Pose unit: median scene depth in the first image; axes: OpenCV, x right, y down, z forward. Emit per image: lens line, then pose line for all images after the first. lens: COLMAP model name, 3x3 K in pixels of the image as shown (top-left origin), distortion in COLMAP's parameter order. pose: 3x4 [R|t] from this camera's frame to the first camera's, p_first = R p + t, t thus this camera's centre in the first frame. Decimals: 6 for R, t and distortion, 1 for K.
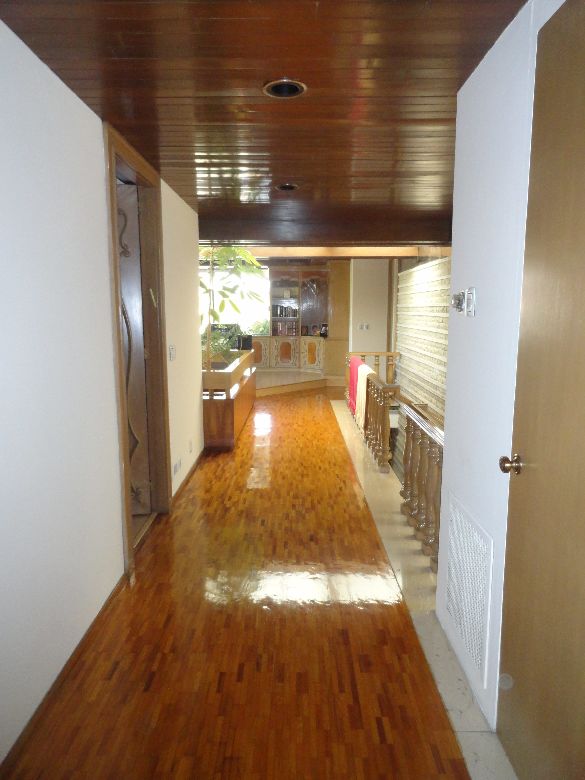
lens RADIAL K [[536.6, 0, 291.9], [0, 536.6, 389.8], [0, 0, 1]] dist [-0.002953, 0.000051]
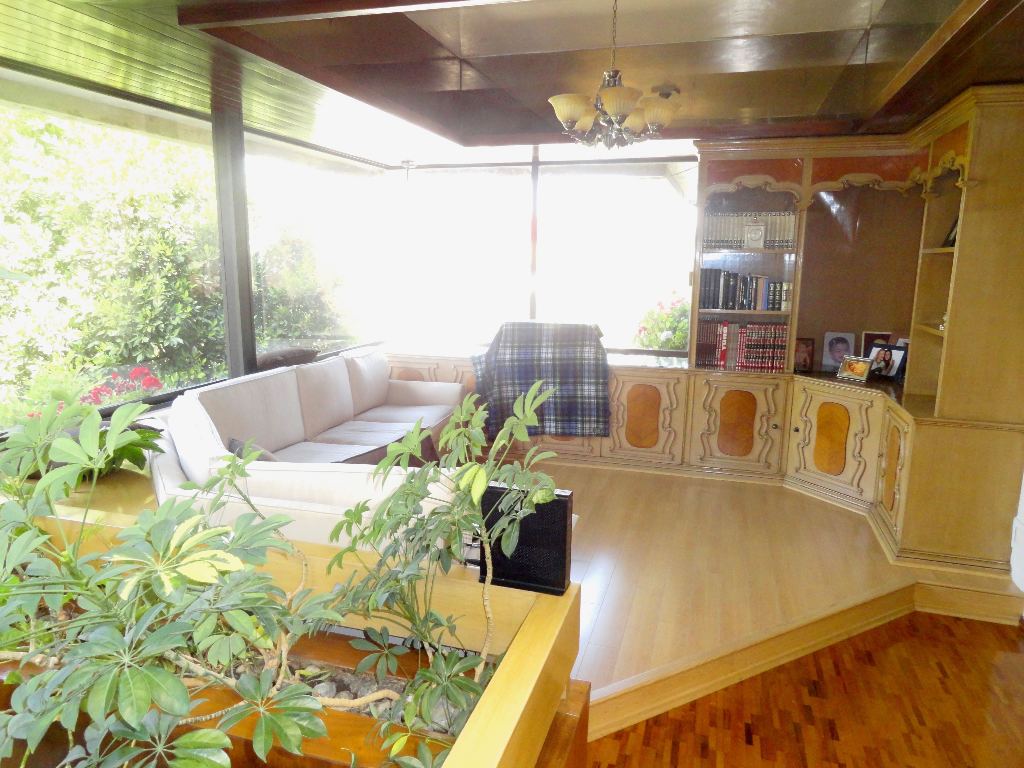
lens RADIAL K [[704.5, 0, 511.7], [0, 704.5, 383.6], [0, 0, 1]] dist [-0.002953, 0.000051]
pose [[0.958131, 0.063826, -0.279125, -0.024802], [-0.056140, 0.997793, 0.035451, -0.100568], [0.280772, -0.018296, 0.959600, 0.570783]]
